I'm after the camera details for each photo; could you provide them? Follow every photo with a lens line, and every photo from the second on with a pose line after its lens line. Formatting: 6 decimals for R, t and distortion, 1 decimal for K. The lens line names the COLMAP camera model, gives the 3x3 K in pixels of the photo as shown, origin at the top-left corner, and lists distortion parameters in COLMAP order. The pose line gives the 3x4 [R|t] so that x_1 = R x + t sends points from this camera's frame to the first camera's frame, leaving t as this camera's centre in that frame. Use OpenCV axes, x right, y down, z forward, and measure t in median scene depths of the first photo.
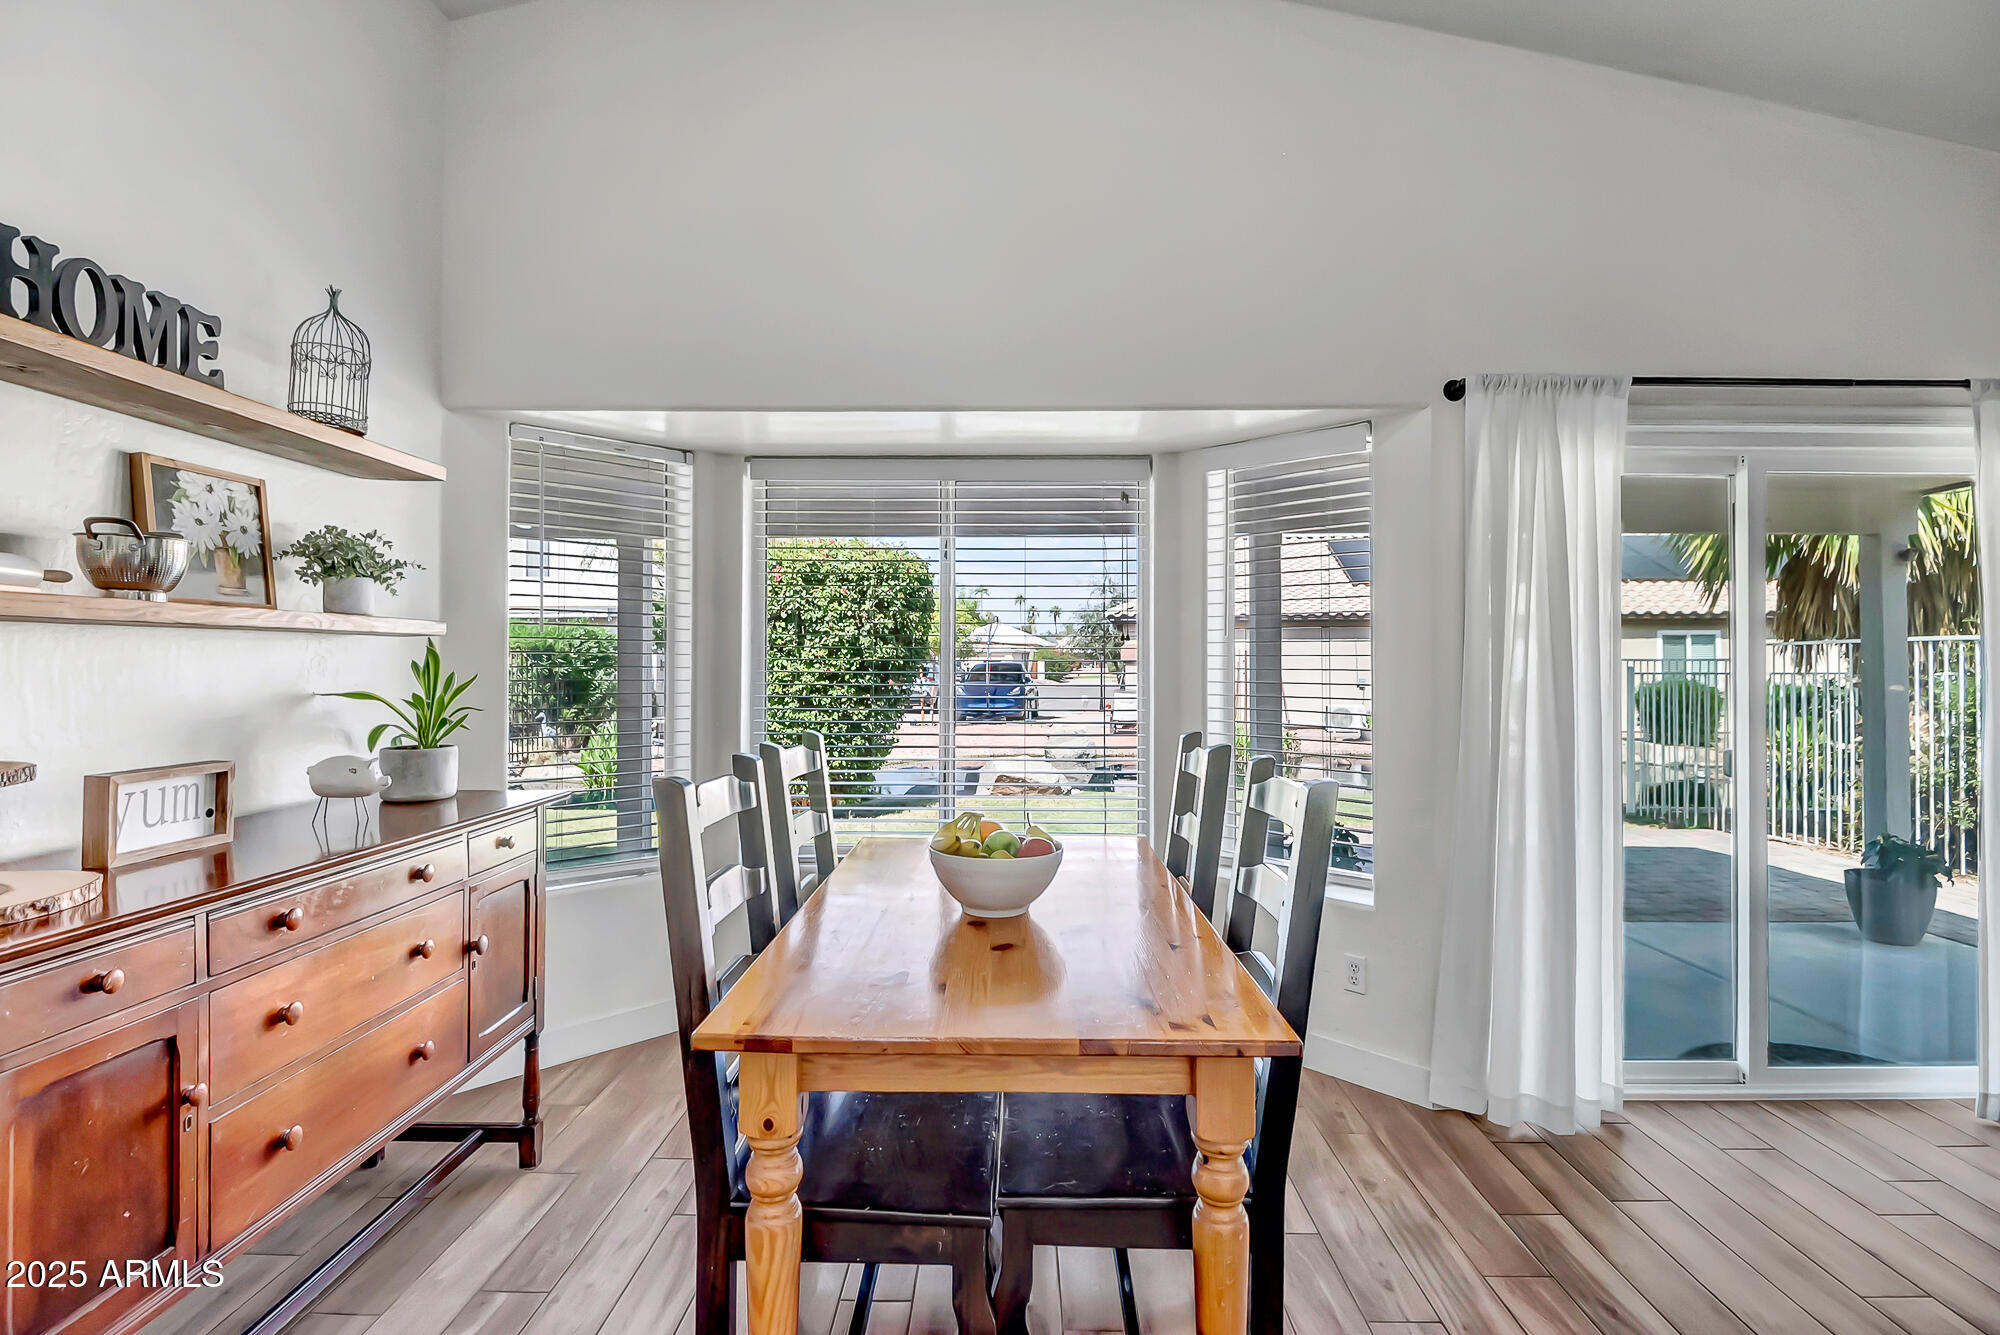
lens RADIAL K [[949.5, 0, 1000.0], [0, 949.5, 667.5], [0, 0, 1]] dist [0.022143, -0.020434]
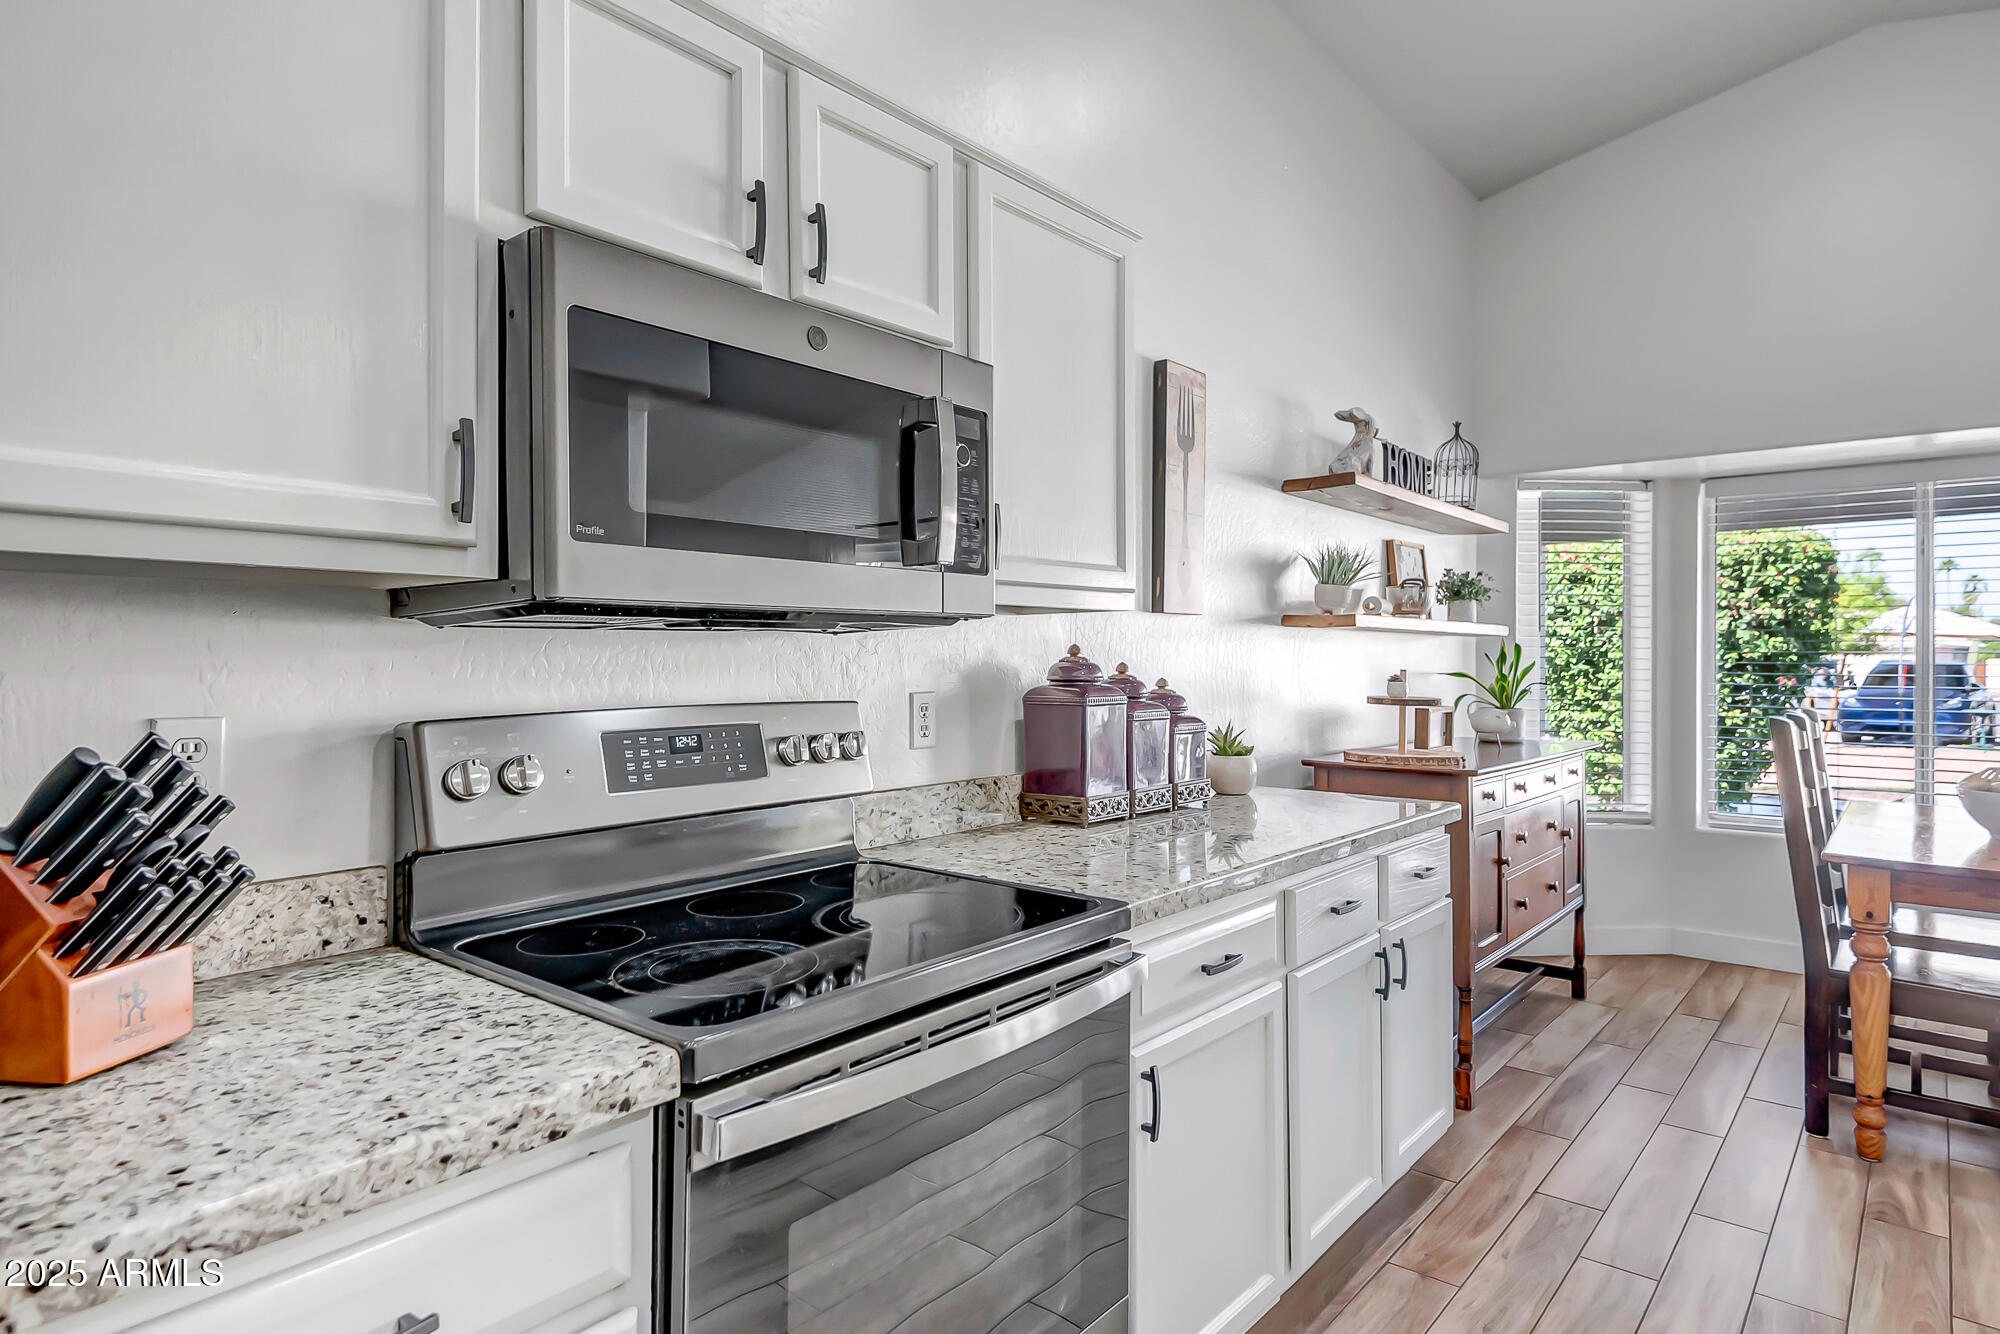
lens RADIAL K [[1127.9, 0, 991.2], [0, 1127.9, 657.8], [0, 0, 1]] dist [0.049898, -0.028207]
pose [[0.783485, -0.001640, -0.621409, -0.096855], [-0.004477, 0.999956, -0.008285, 0.017925], [0.621395, 0.009273, 0.783442, -0.822139]]
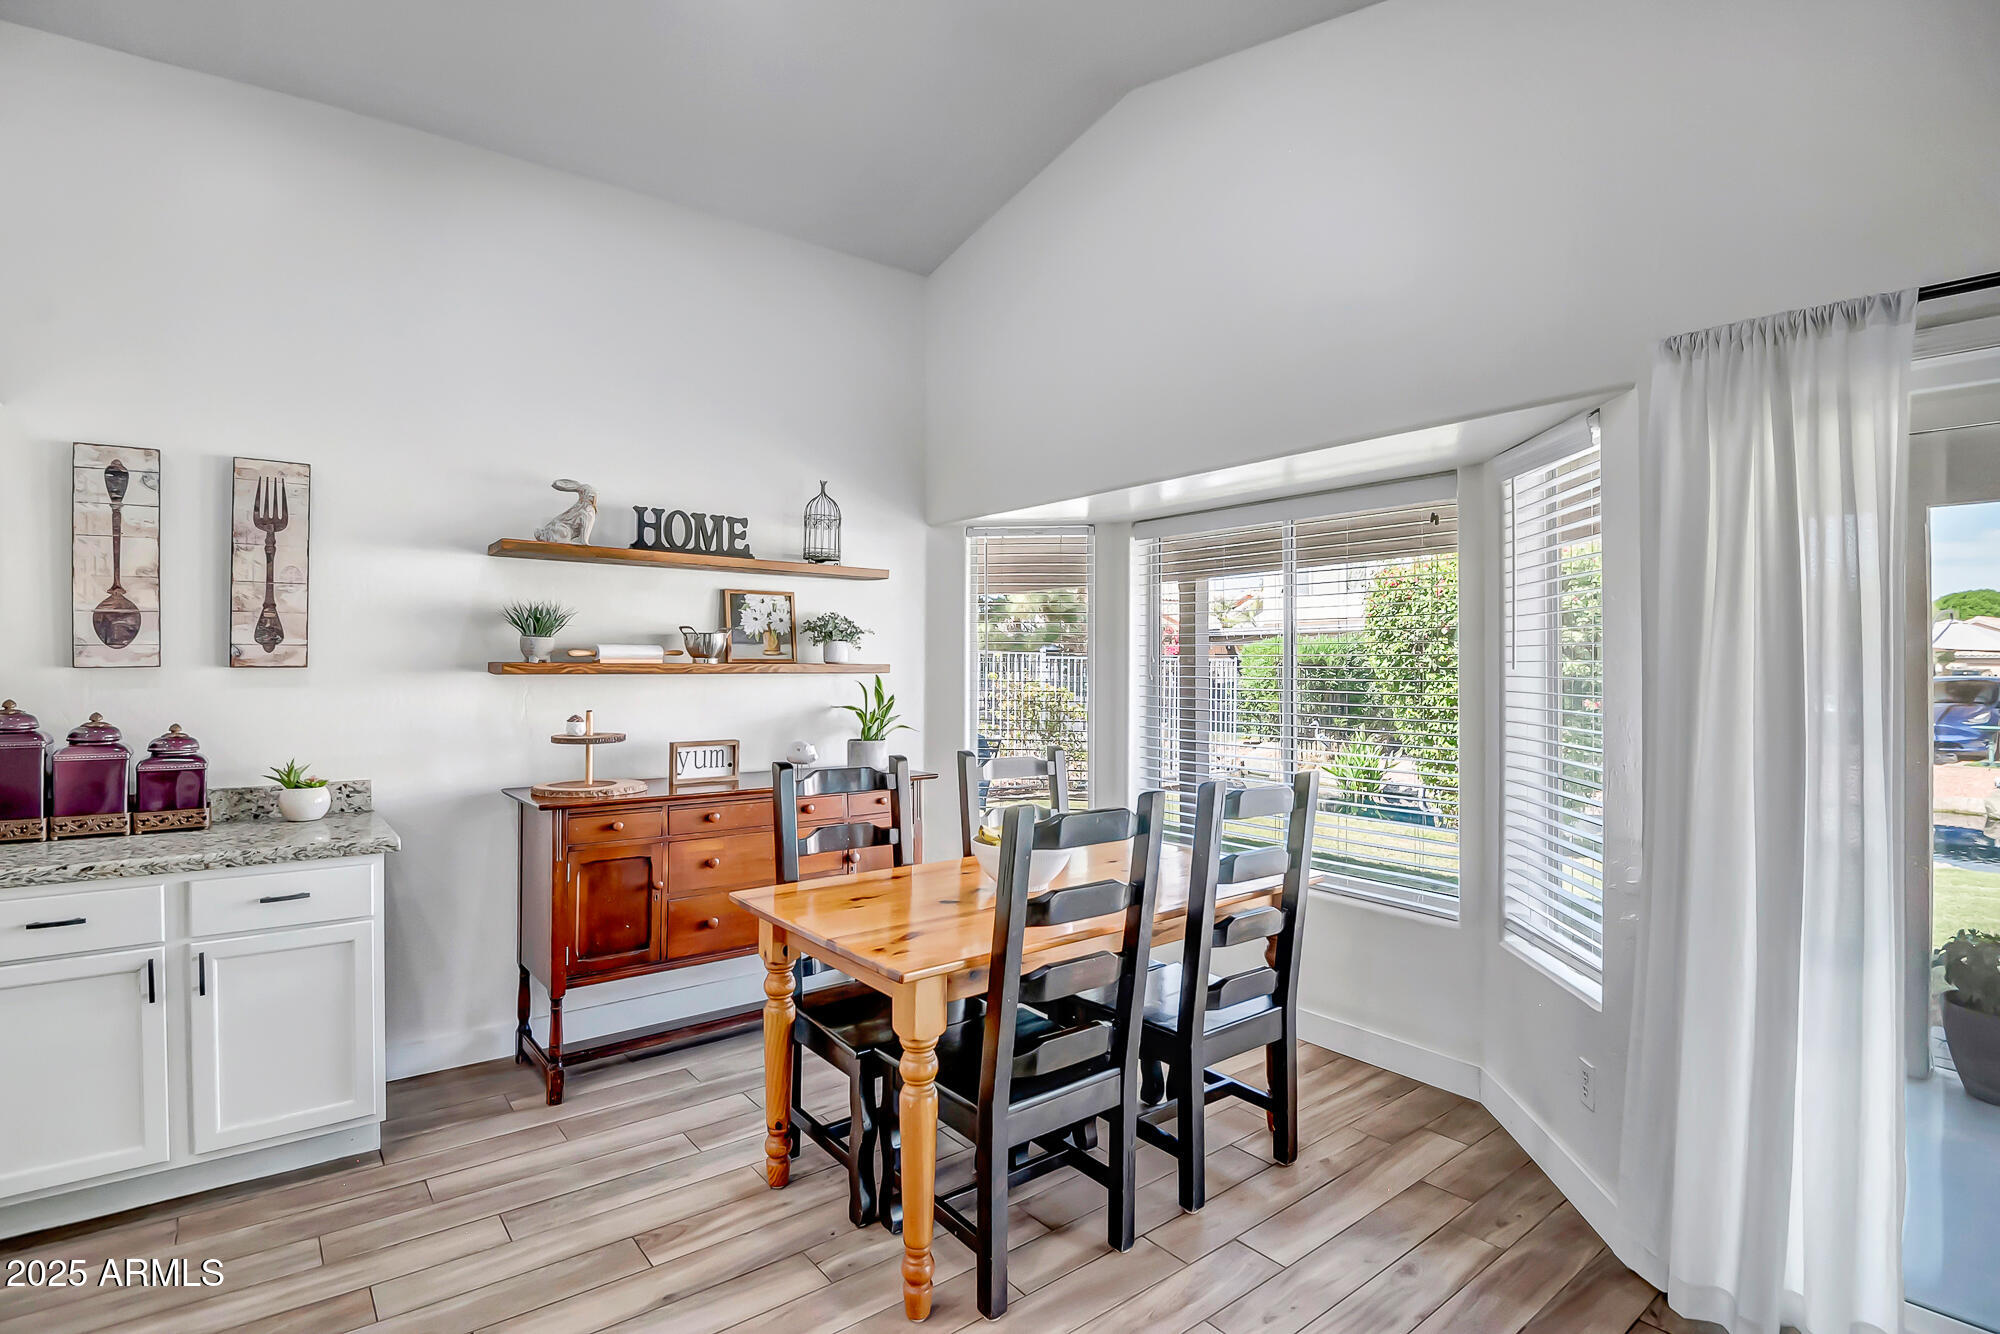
lens RADIAL K [[968.0, 0, 1000.0], [0, 968.0, 667.0], [0, 0, 1]] dist [-0.000474, -0.020526]
pose [[0.635378, -0.000756, -0.772201, 0.762330], [-0.005548, 0.999969, -0.005544, -0.032833], [0.772181, 0.007807, 0.635355, 0.086830]]
